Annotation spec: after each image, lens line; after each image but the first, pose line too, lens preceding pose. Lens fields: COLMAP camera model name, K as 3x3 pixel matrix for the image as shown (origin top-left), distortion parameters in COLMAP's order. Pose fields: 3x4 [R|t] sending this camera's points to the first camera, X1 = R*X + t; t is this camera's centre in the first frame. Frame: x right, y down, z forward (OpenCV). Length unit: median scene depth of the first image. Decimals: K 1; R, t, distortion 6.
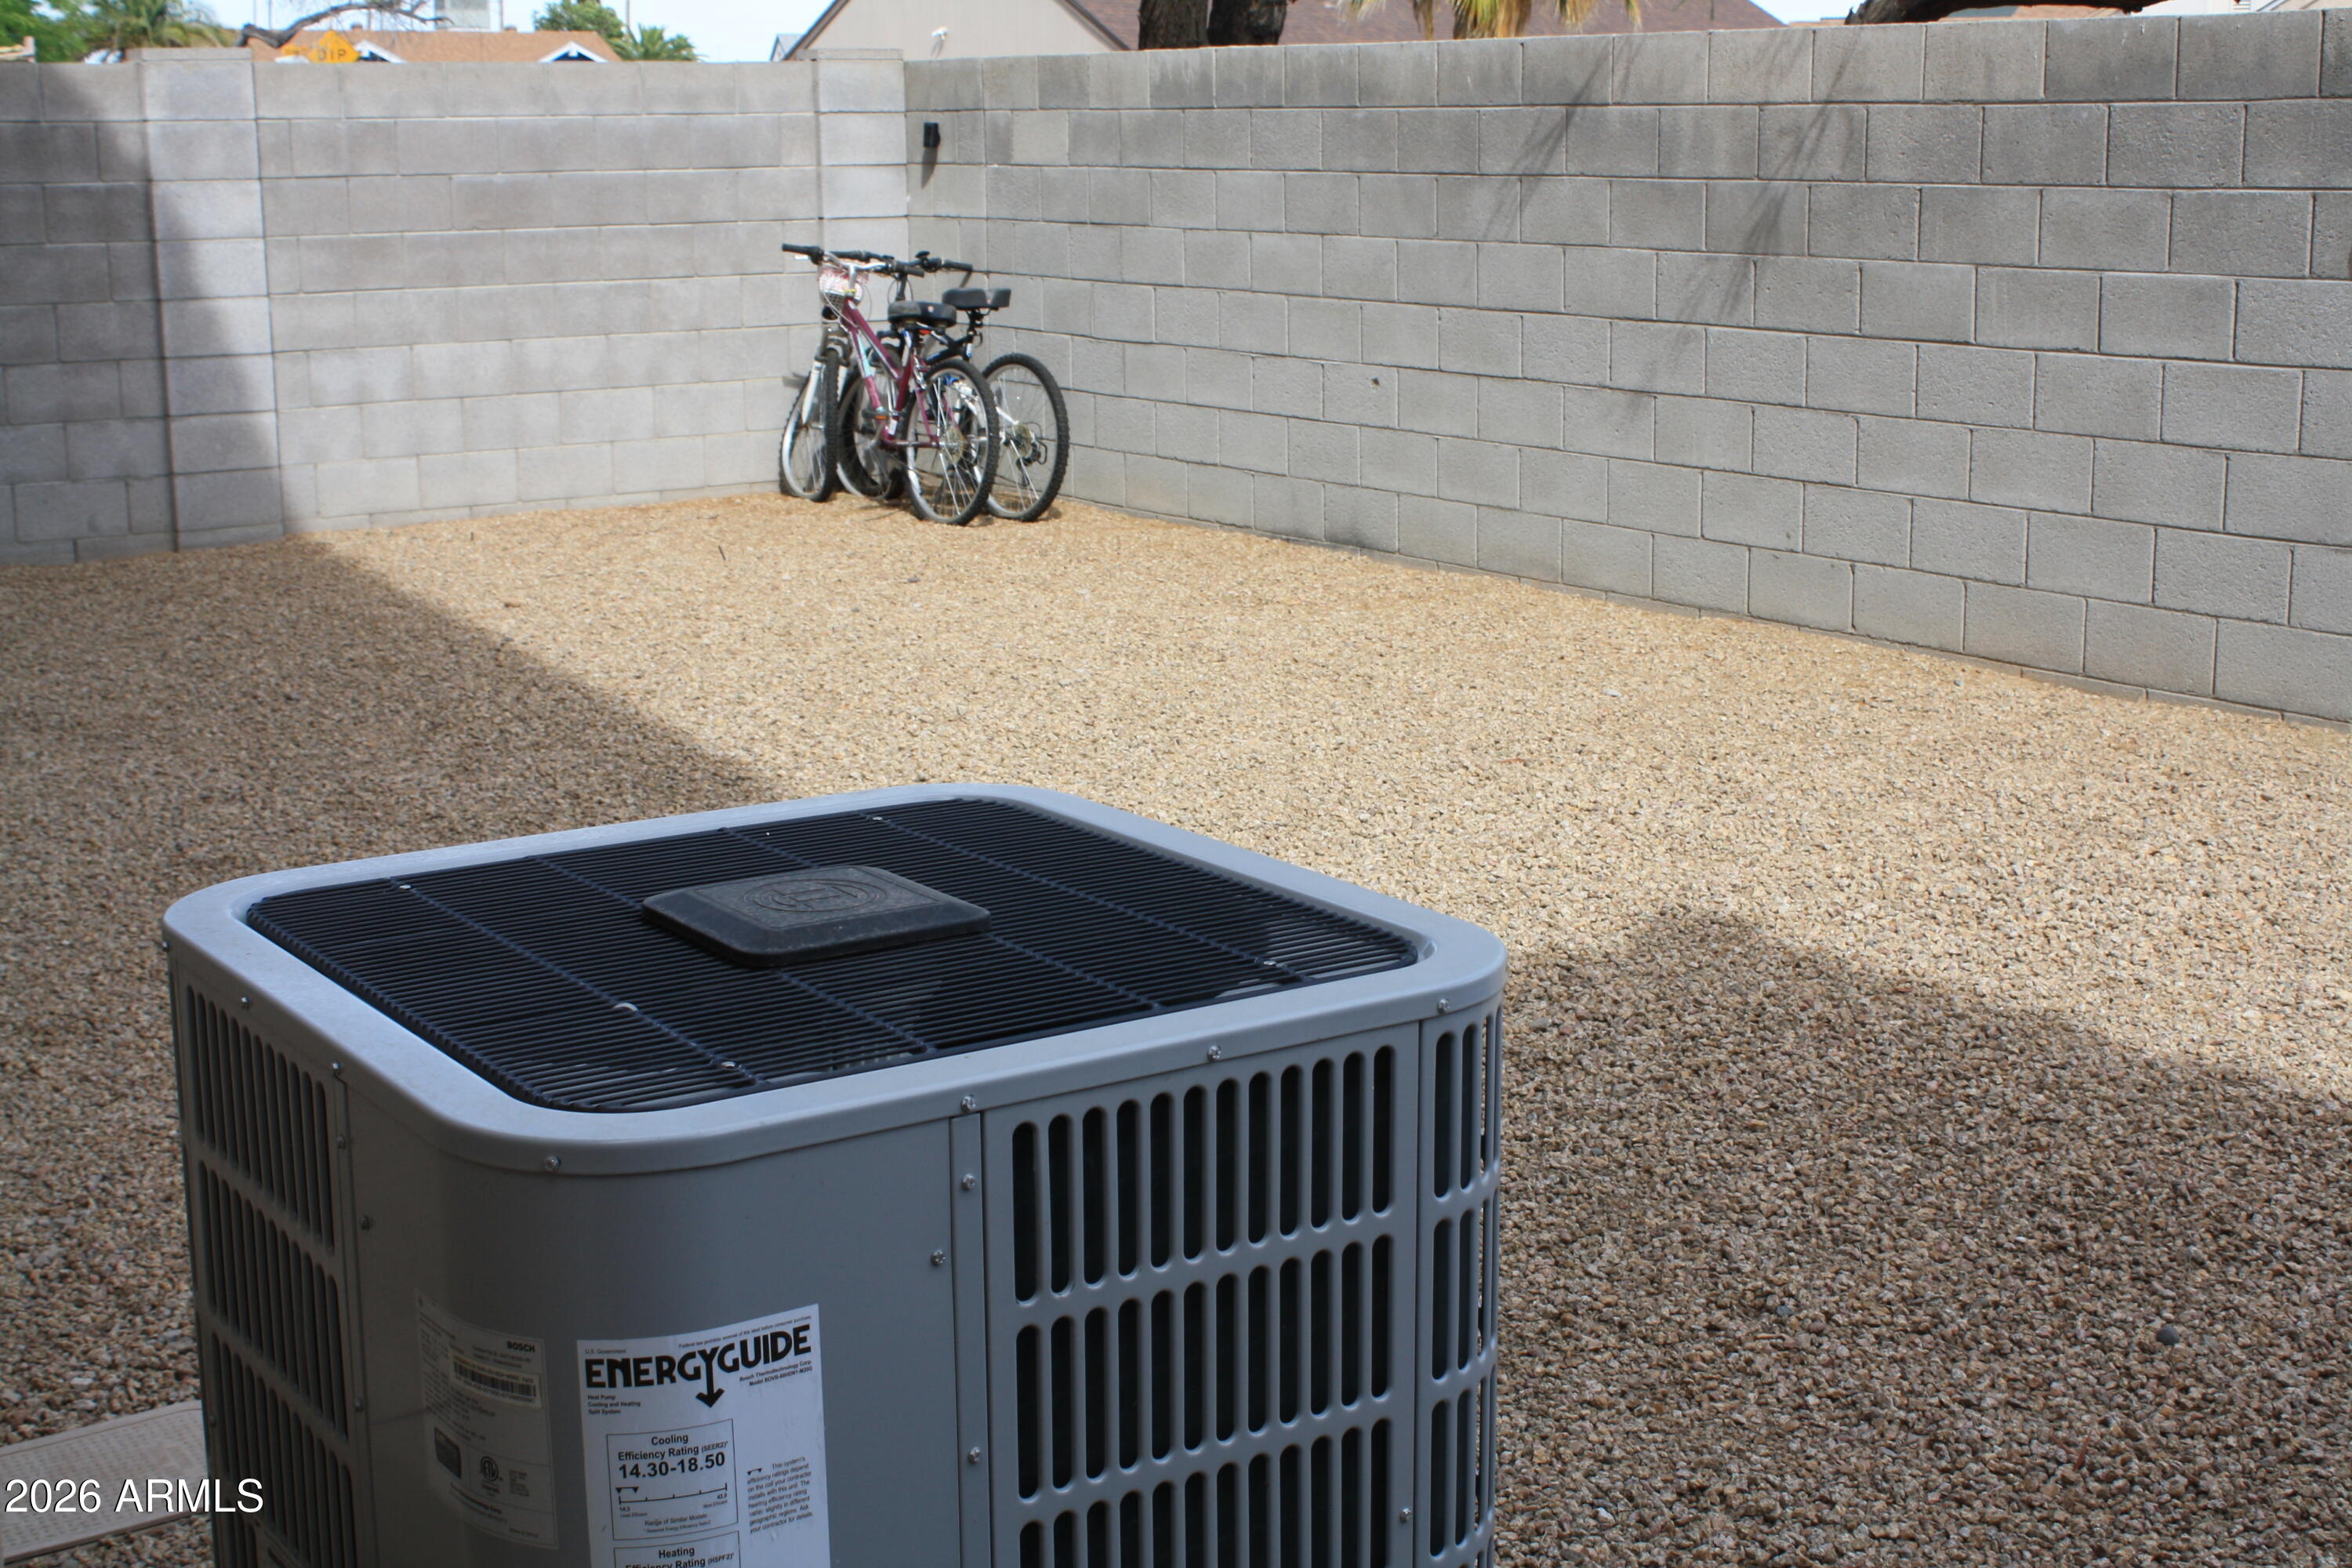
lens RADIAL K [[3101.4, 0, 1176.0], [0, 3101.4, 782.7], [0, 0, 1]] dist [-0.066038, 0.000000]
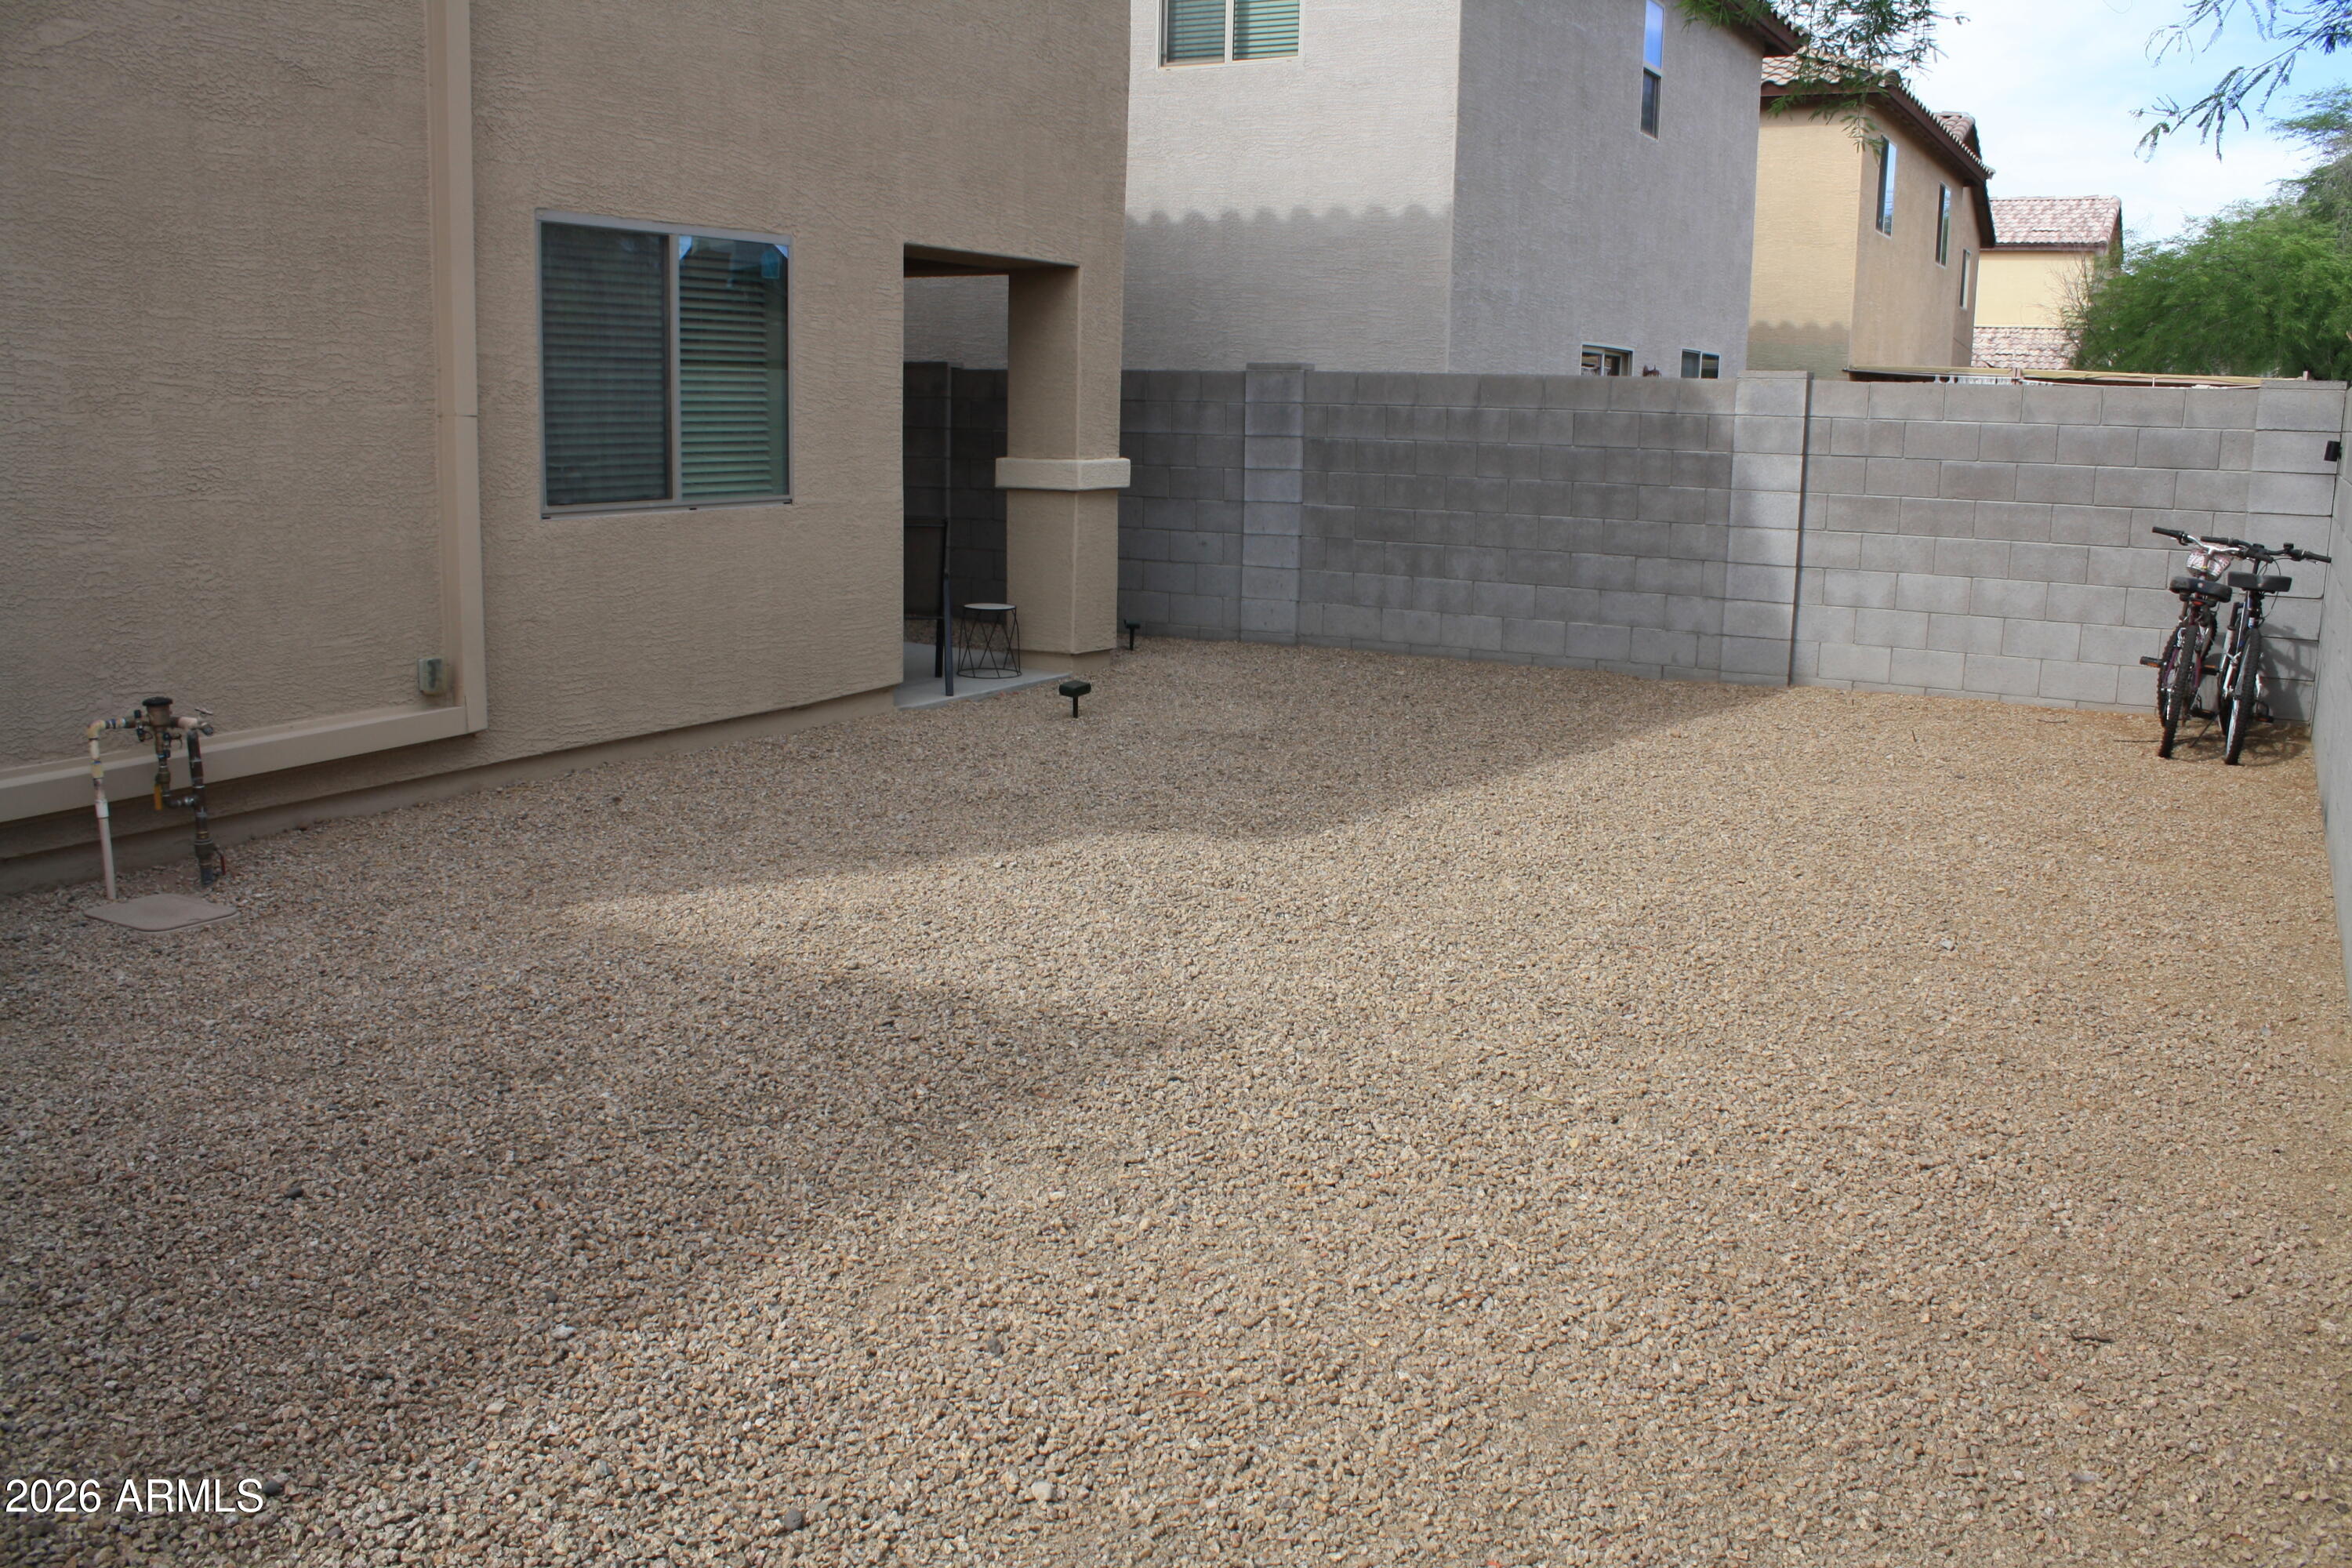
lens RADIAL K [[1961.8, 0, 1175.3], [0, 1961.8, 800.4], [0, 0, 1]] dist [-0.136102, 0.095198]
pose [[0.434122, 0.189992, -0.880591, 0.435110], [-0.206030, 0.972539, 0.108260, -0.064338], [0.876978, 0.134430, 0.461345, 0.285939]]
